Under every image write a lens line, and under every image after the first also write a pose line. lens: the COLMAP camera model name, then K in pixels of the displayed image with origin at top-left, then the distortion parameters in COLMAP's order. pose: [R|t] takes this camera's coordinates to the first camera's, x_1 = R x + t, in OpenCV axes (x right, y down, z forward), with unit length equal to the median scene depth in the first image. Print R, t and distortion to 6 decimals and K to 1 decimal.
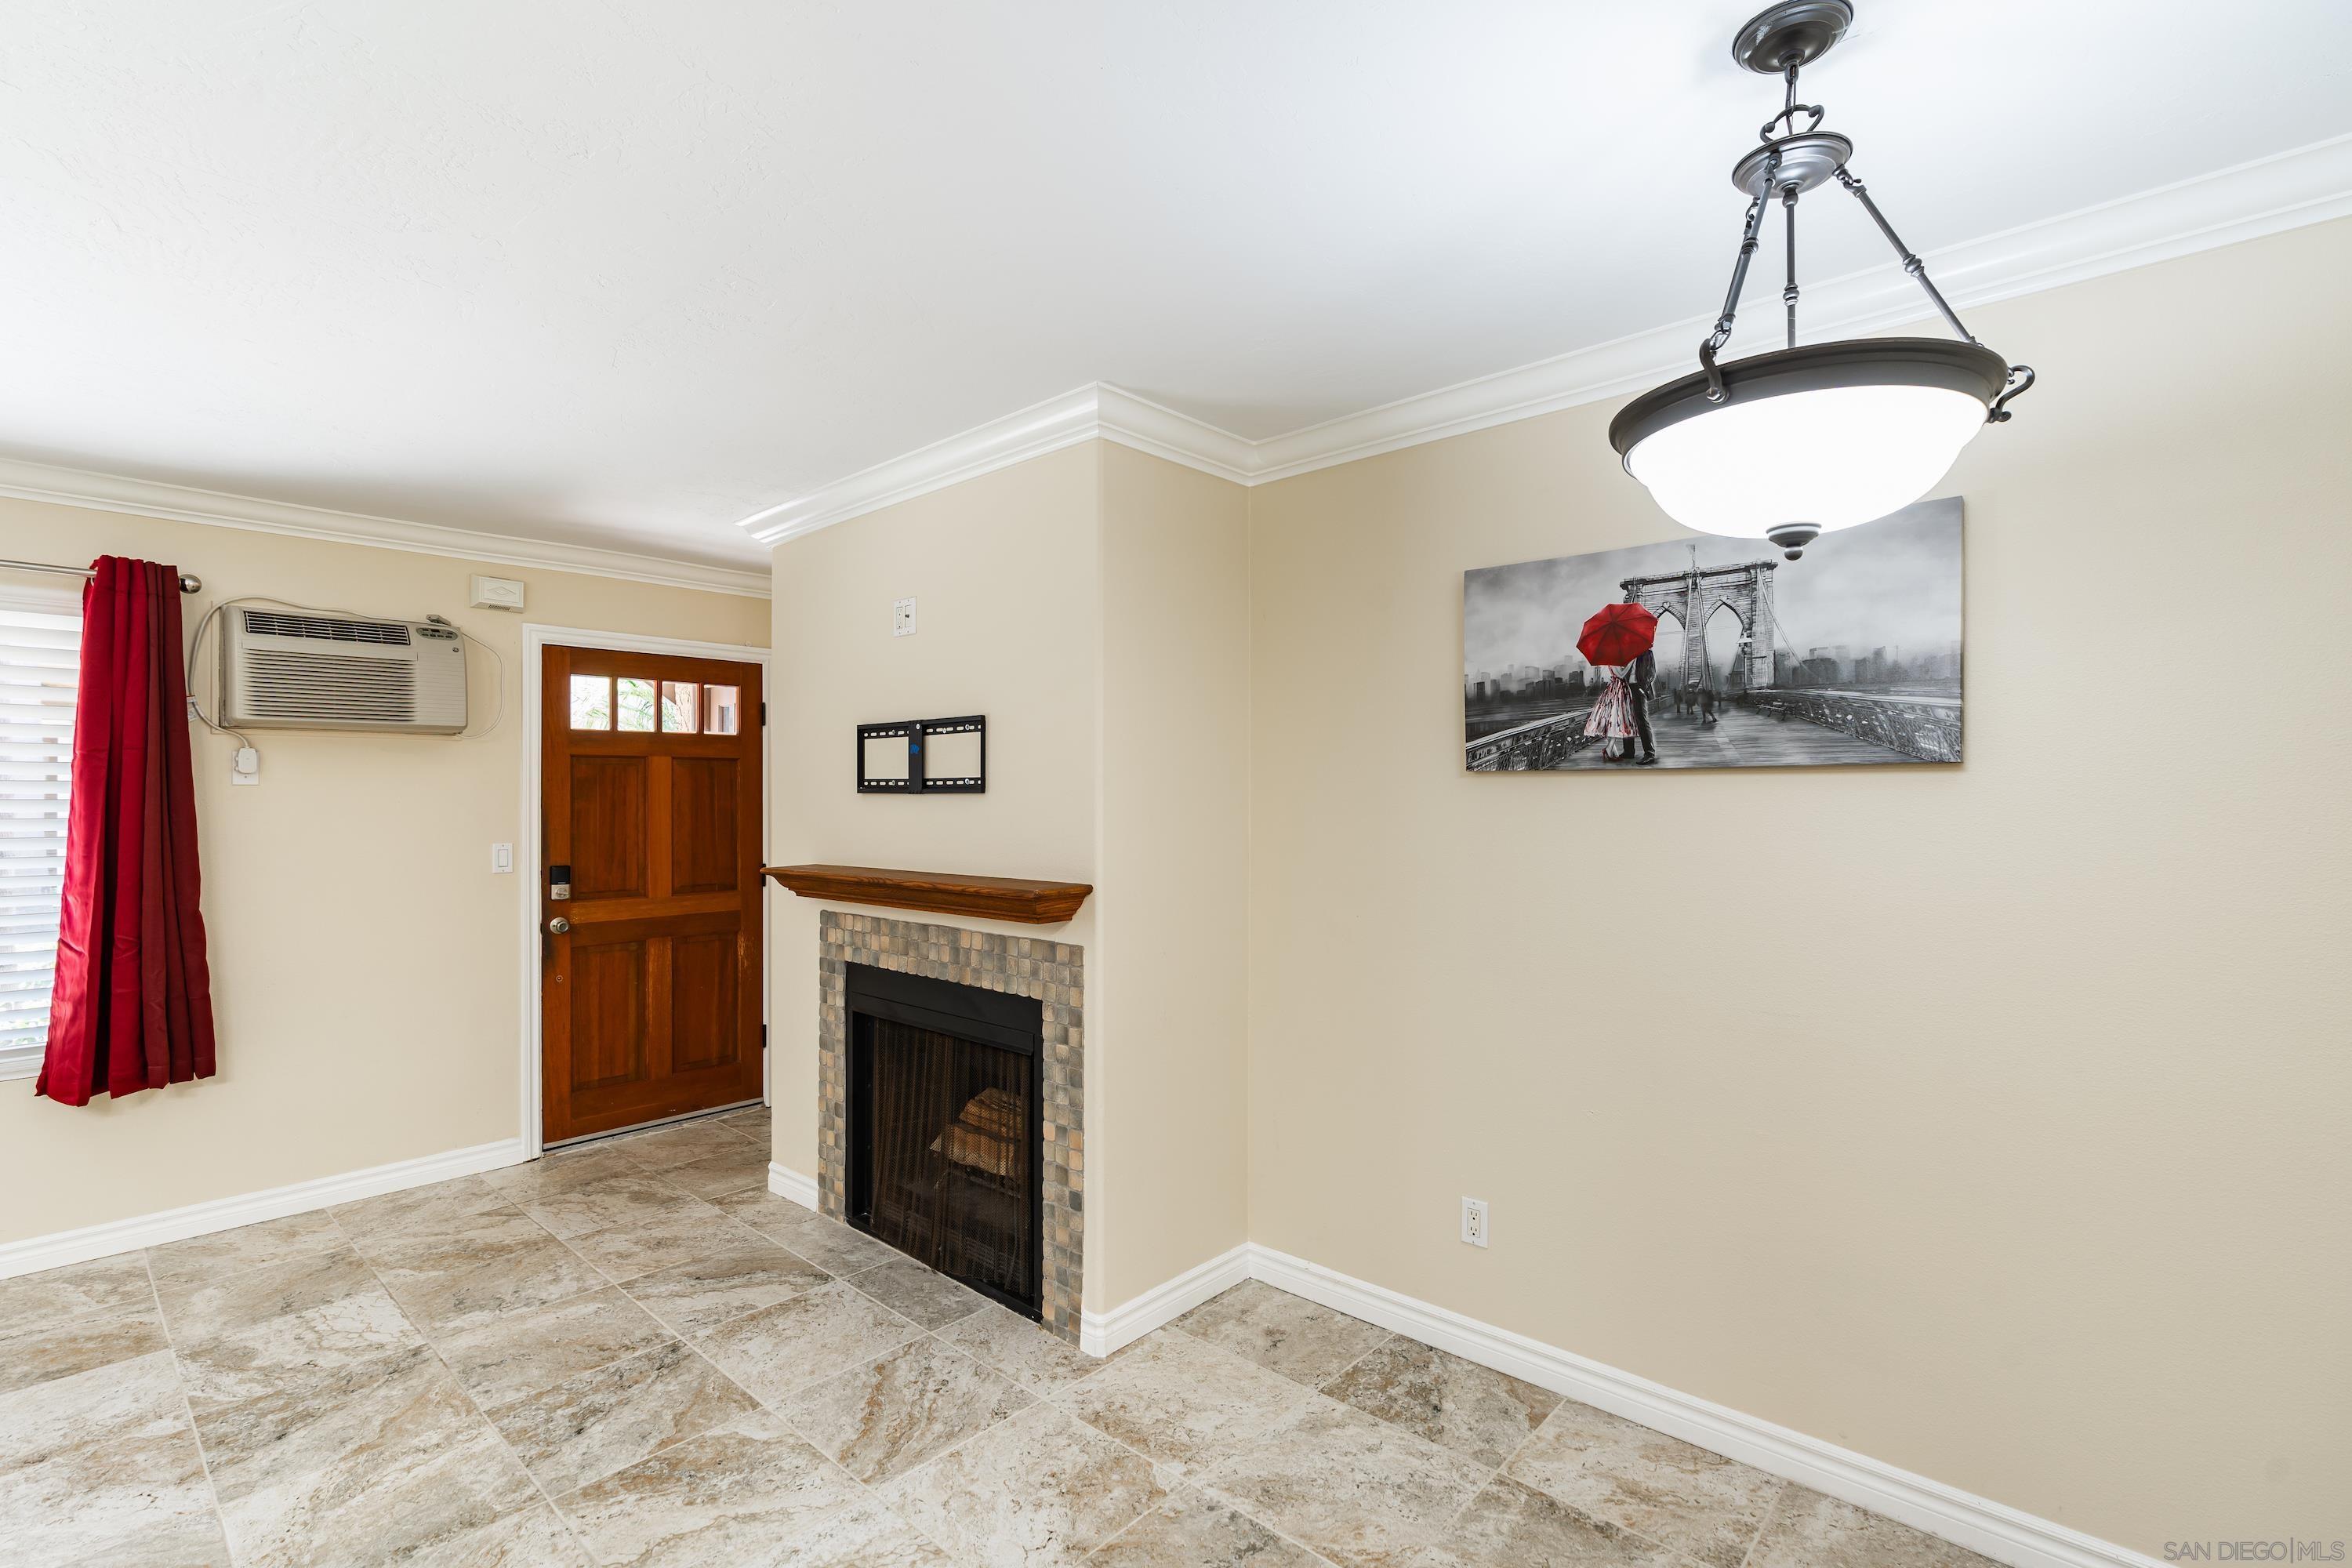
lens RADIAL K [[1062.3, 0, 1177.0], [0, 1062.3, 793.2], [0, 0, 1]] dist [-0.010225, 0.004202]
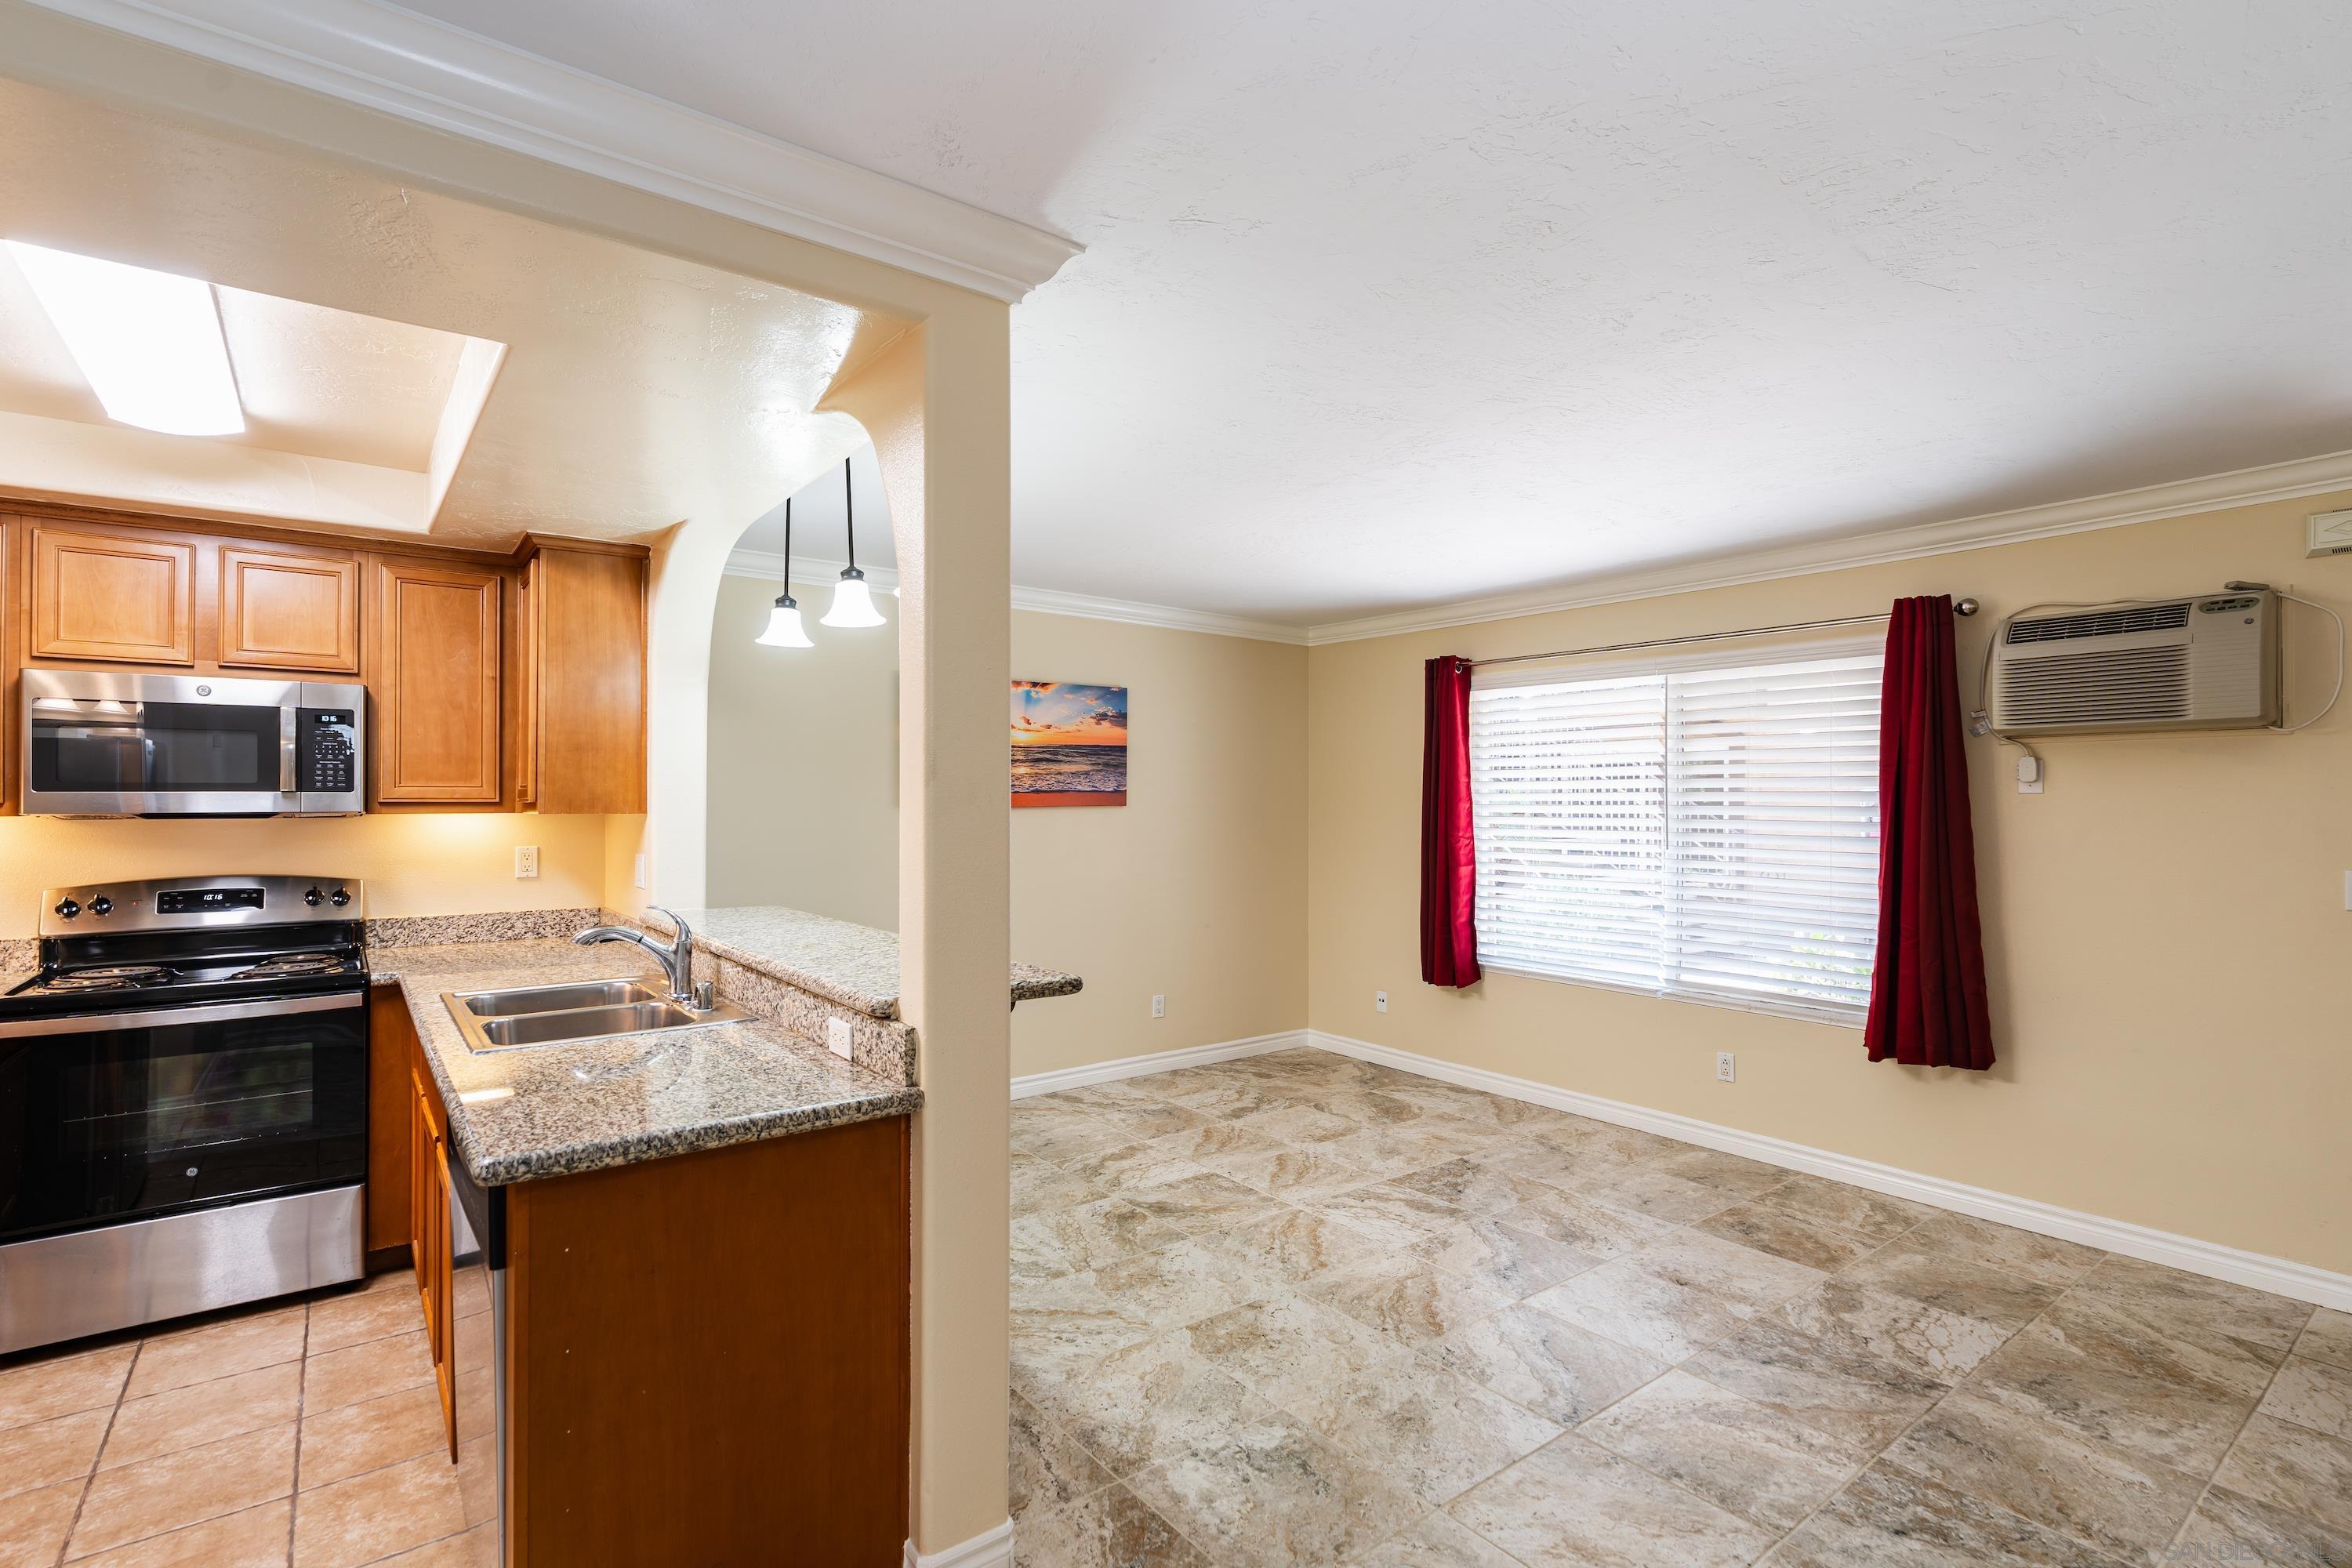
lens RADIAL K [[1099.2, 0, 1140.6], [0, 1099.2, 795.1], [0, 0, 1]] dist [-0.003189, 0.000480]
pose [[-0.199646, 0.000408, -0.979868, 0.362219], [0.007182, 0.999974, -0.001047, -0.013044], [0.979842, -0.007246, -0.199643, 0.443387]]
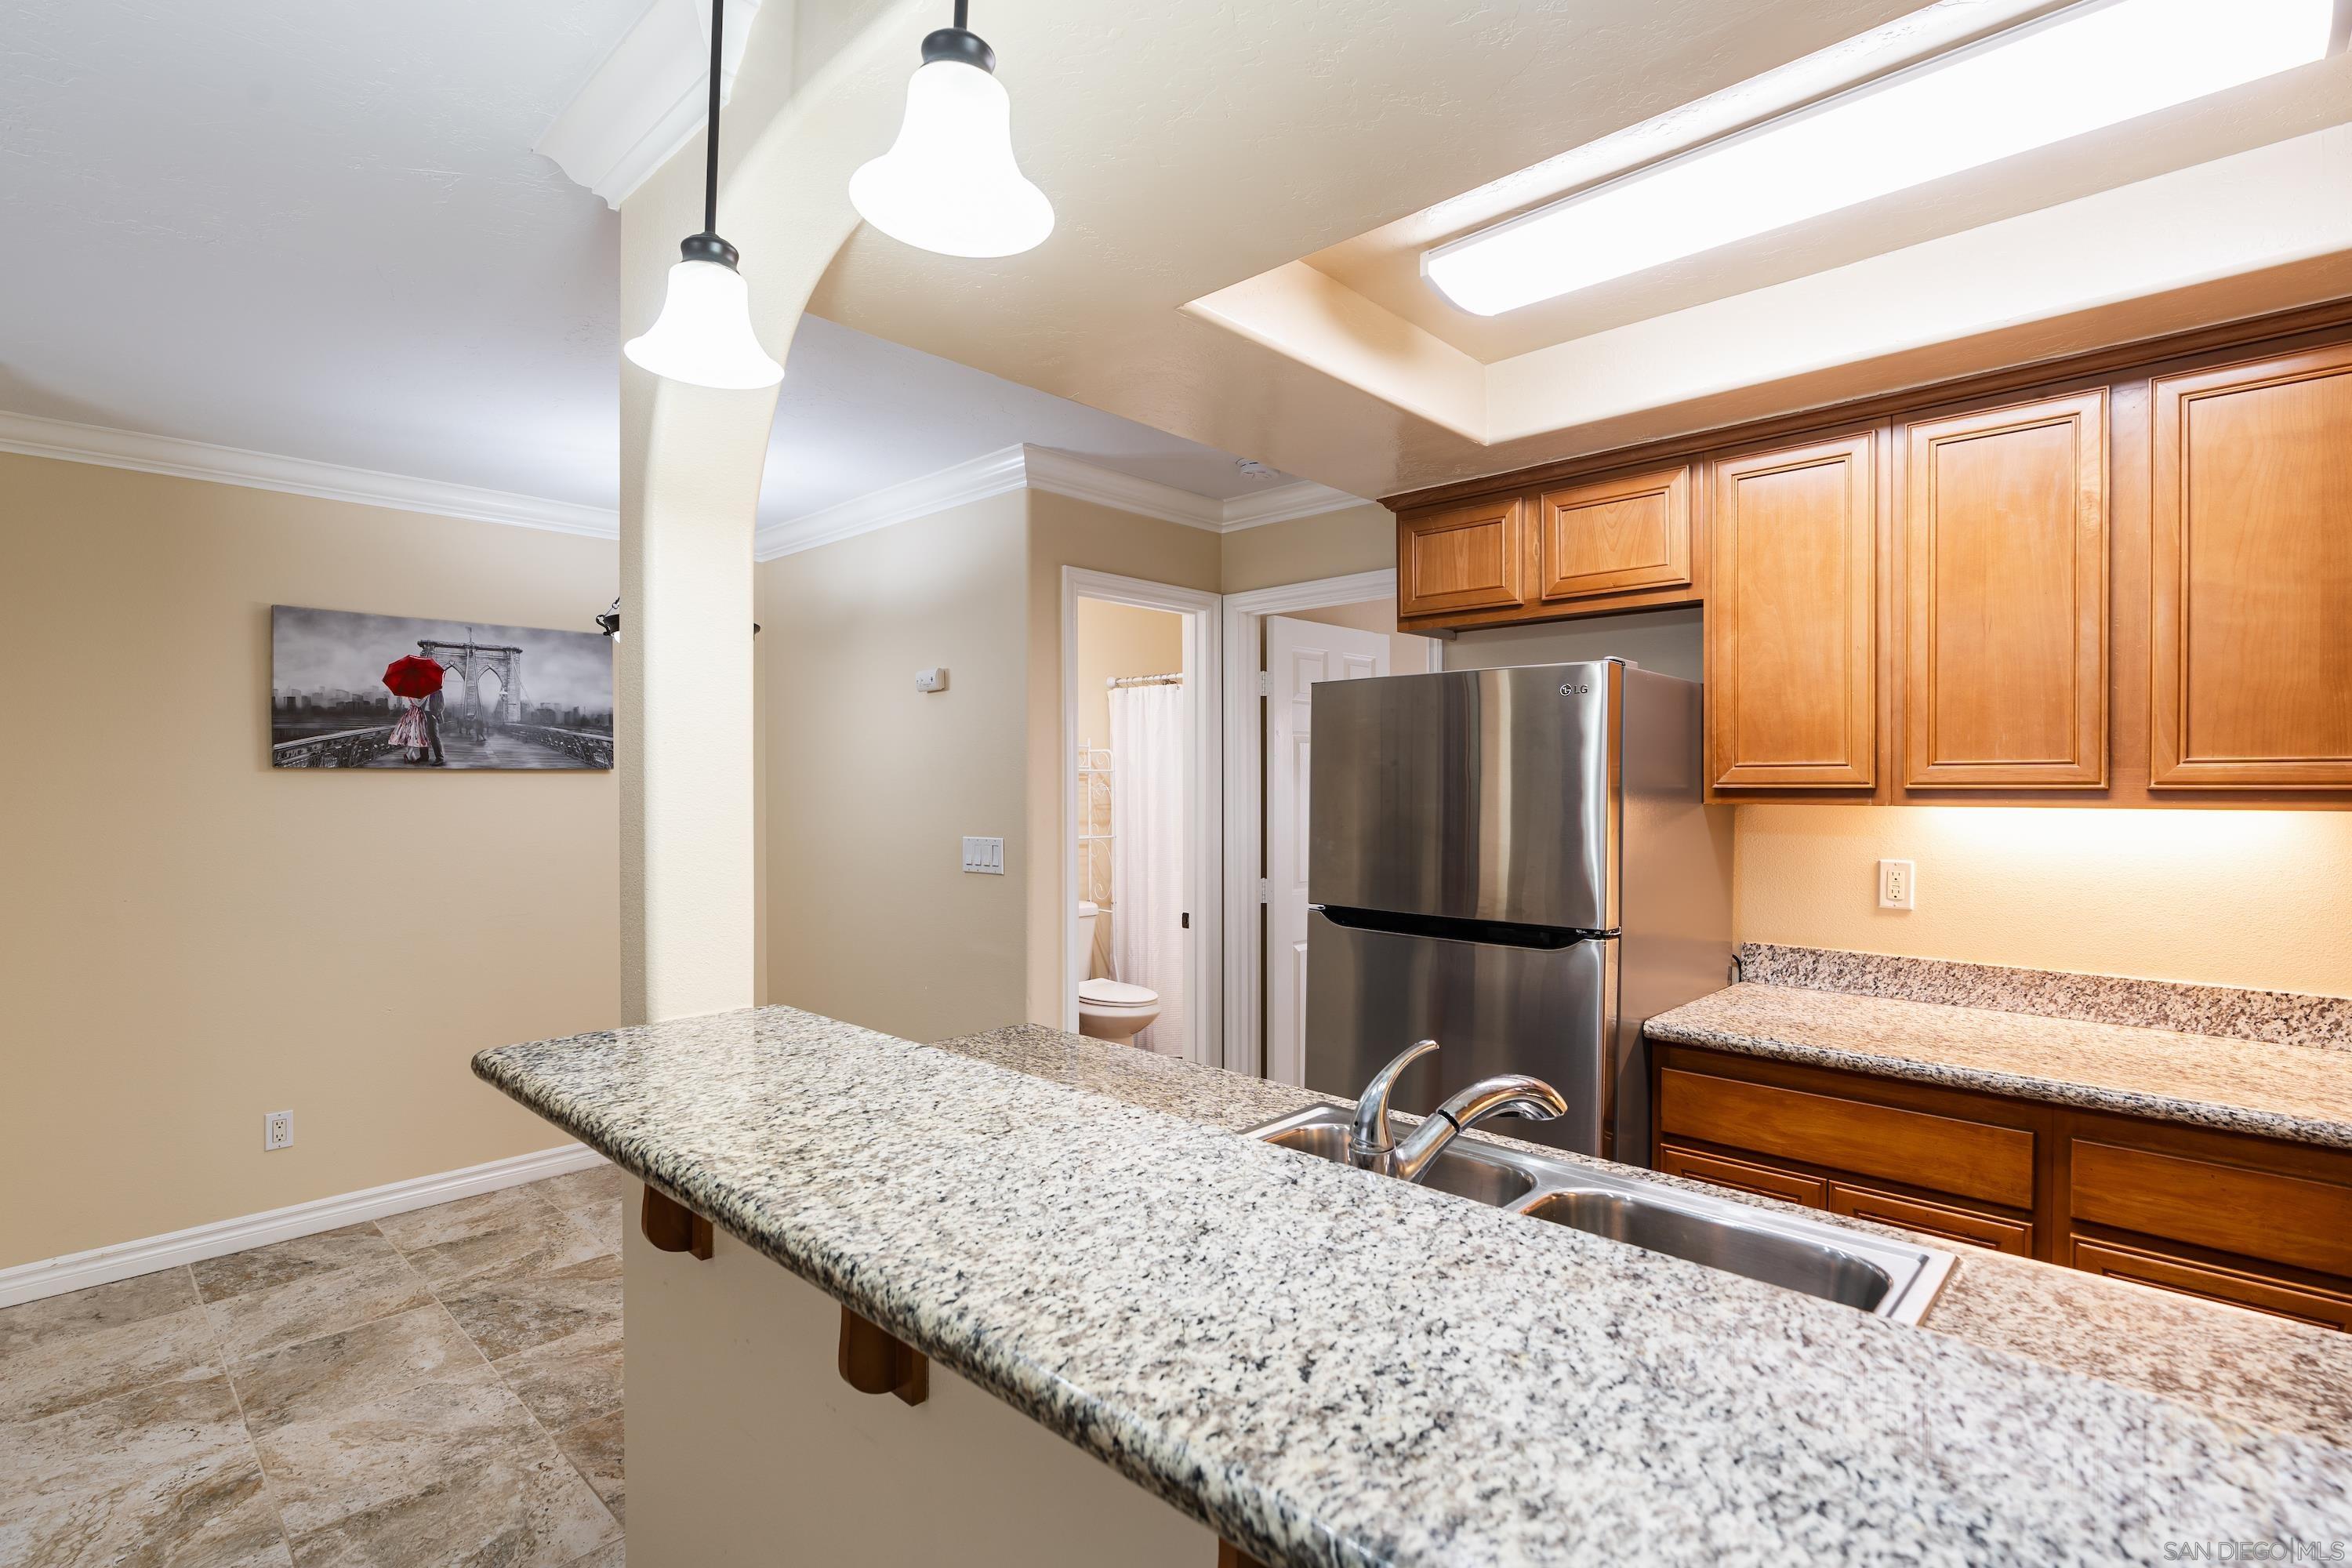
lens RADIAL K [[1114.0, 0, 1159.3], [0, 1114.0, 788.8], [0, 0, 1]] dist [-0.006604, 0.001515]
pose [[0.037664, -0.006483, 0.999269, -0.867992], [-0.002508, 0.999975, 0.006582, -0.005754], [-0.999287, -0.002754, 0.037647, -0.069920]]
